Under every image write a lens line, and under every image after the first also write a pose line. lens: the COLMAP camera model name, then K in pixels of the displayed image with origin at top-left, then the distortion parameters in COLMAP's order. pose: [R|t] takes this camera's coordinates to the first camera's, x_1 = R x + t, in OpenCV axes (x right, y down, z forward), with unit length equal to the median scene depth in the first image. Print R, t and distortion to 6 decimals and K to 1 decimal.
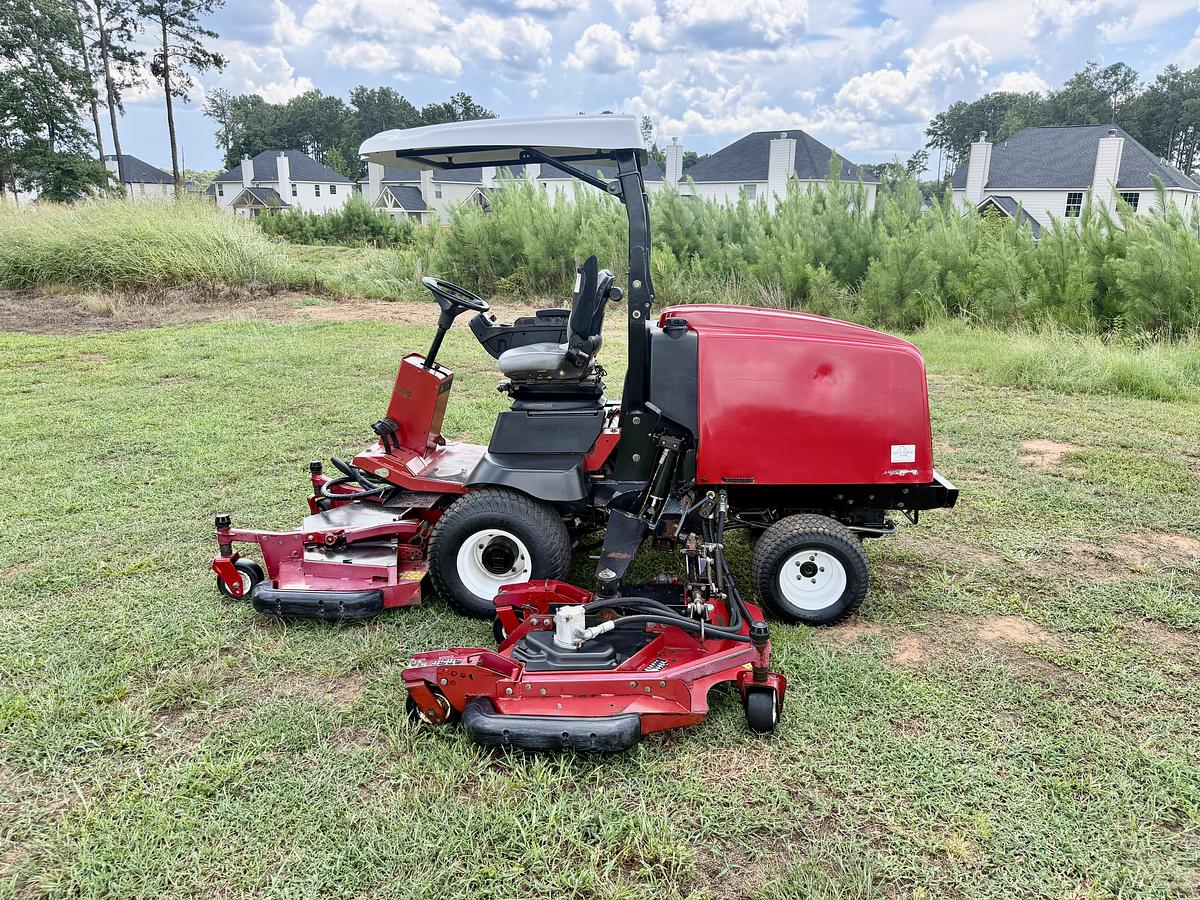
lens RADIAL K [[870.2, 0, 600.0], [0, 870.2, 450.0], [0, 0, 1]] dist [-0.005186, -0.005921]
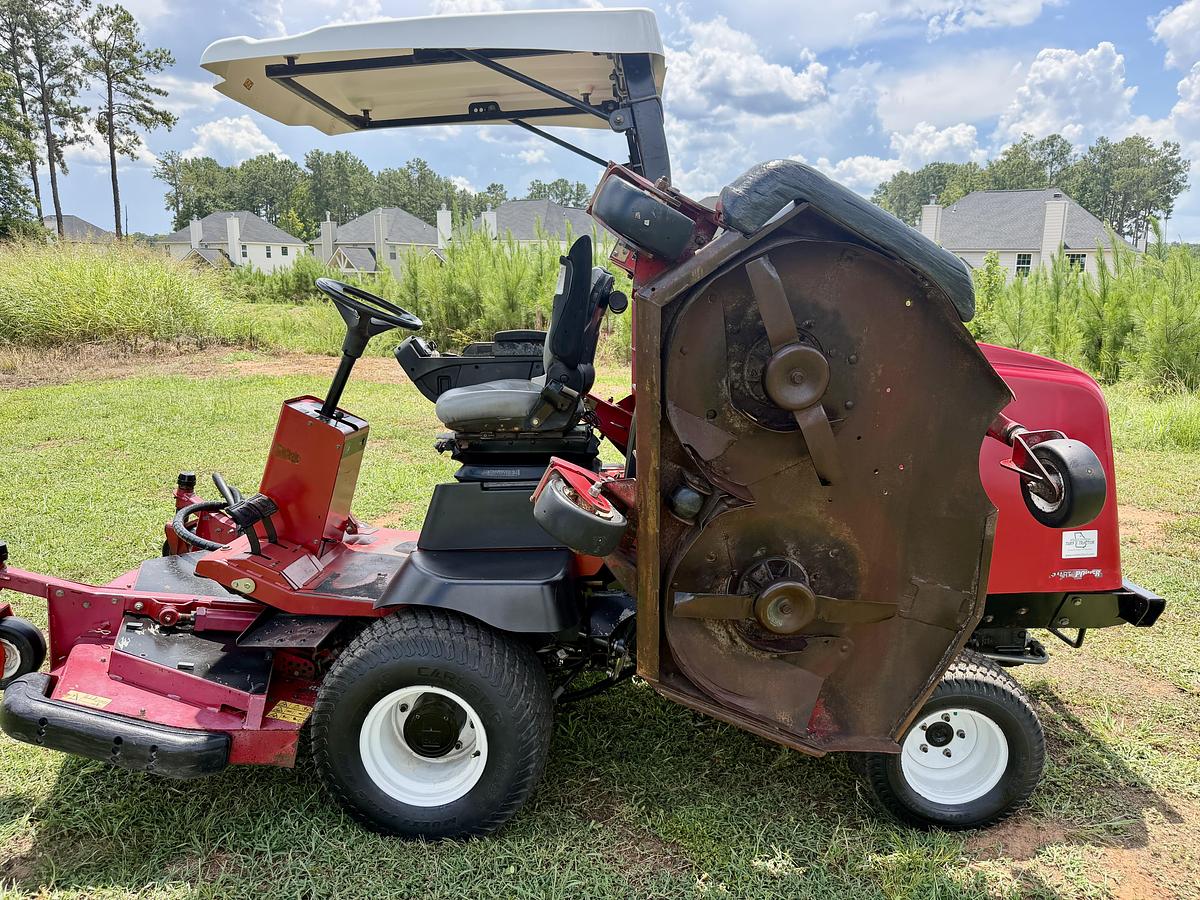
lens RADIAL K [[863.1, 0, 605.3], [0, 863.1, 451.8], [0, 0, 1]] dist [-0.001097, -0.006551]
pose [[0.998435, -0.008635, 0.055259, -0.024085], [0.012389, 0.997612, -0.067953, -0.020074], [-0.054540, 0.068531, 0.996157, 0.321598]]
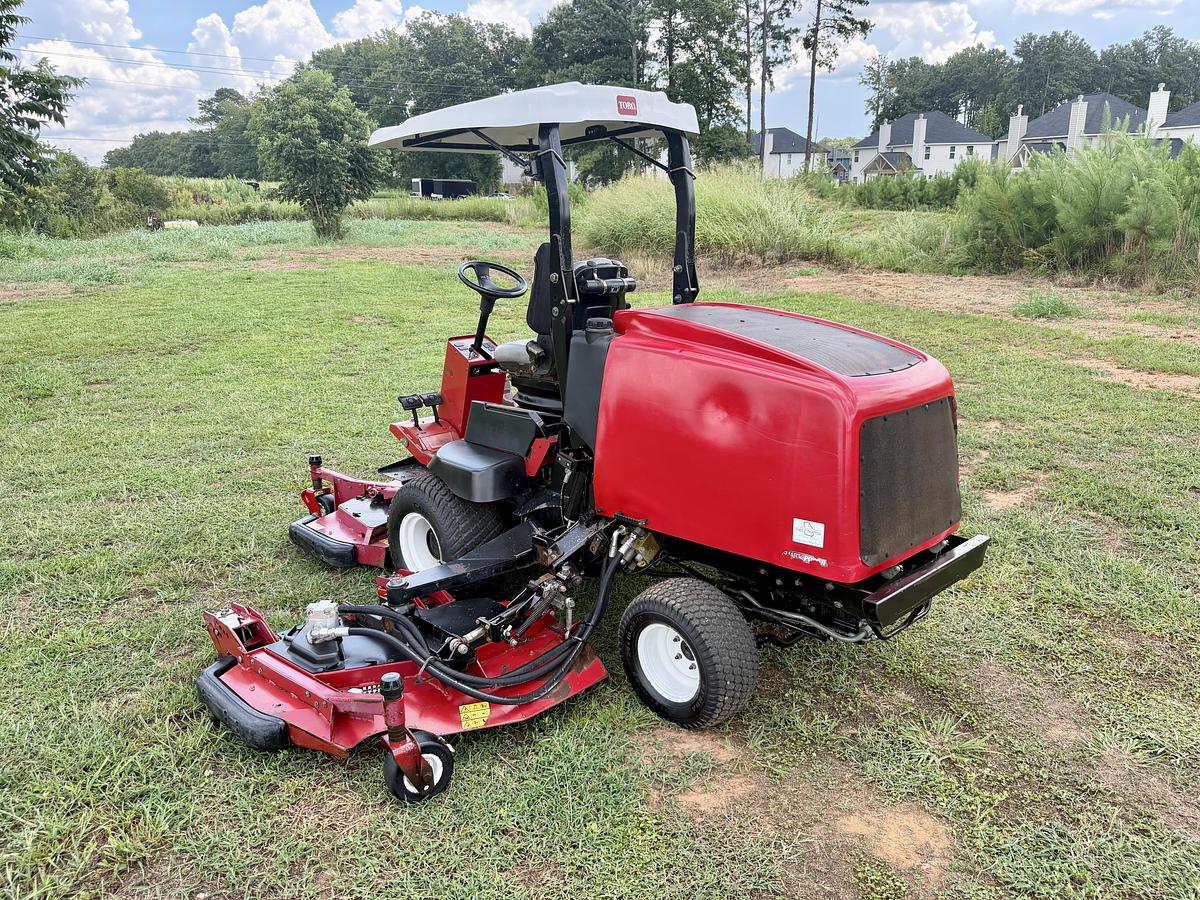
lens RADIAL K [[853.1, 0, 601.1], [0, 853.1, 472.3], [0, 0, 1]] dist [-0.004574, -0.010464]
pose [[0.759361, 0.182625, -0.624515, 0.511857], [-0.139519, 0.983180, 0.117864, -0.081197], [0.635536, -0.002369, 0.772068, 0.287895]]
